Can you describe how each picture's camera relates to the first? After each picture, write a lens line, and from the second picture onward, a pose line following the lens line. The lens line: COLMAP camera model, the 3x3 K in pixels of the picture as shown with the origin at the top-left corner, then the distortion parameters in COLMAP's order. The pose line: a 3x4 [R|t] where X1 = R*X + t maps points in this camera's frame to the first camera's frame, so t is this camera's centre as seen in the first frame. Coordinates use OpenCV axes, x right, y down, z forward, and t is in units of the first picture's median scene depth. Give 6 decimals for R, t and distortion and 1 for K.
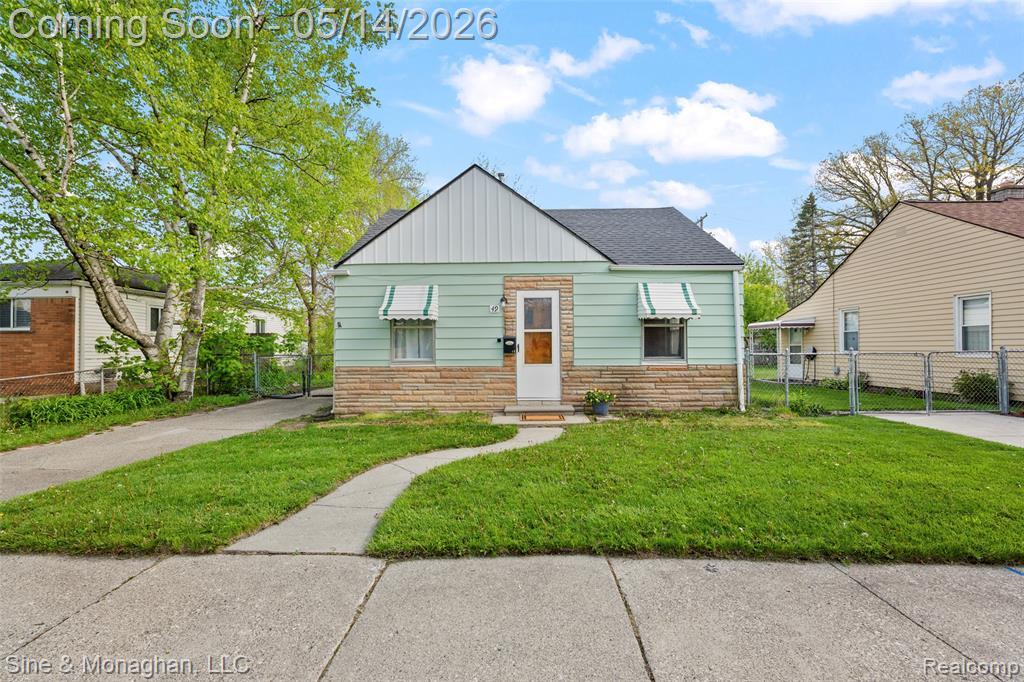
lens RADIAL K [[429.3, 0, 512.0], [0, 429.3, 341.0], [0, 0, 1]] dist [-0.003716, -0.000052]
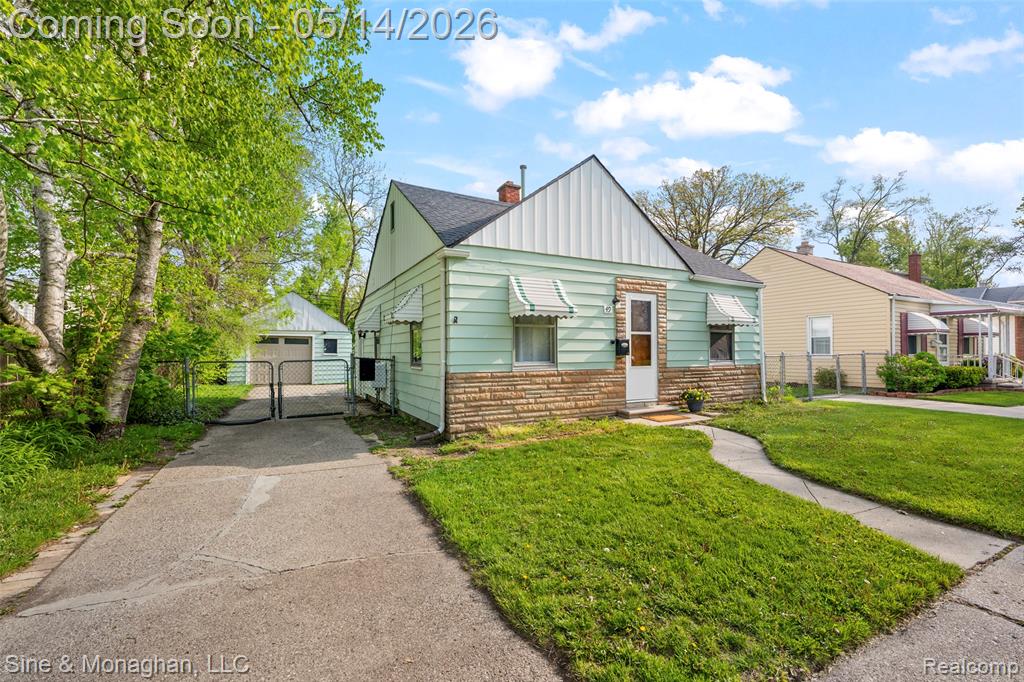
lens RADIAL K [[431.6, 0, 510.1], [0, 431.6, 349.6], [0, 0, 1]] dist [-0.012212, -0.000104]
pose [[0.878648, 0.004625, 0.477447, -0.696226], [-0.005677, 0.999984, 0.000759, 0.015514], [-0.477436, -0.003378, 0.878660, 0.254023]]
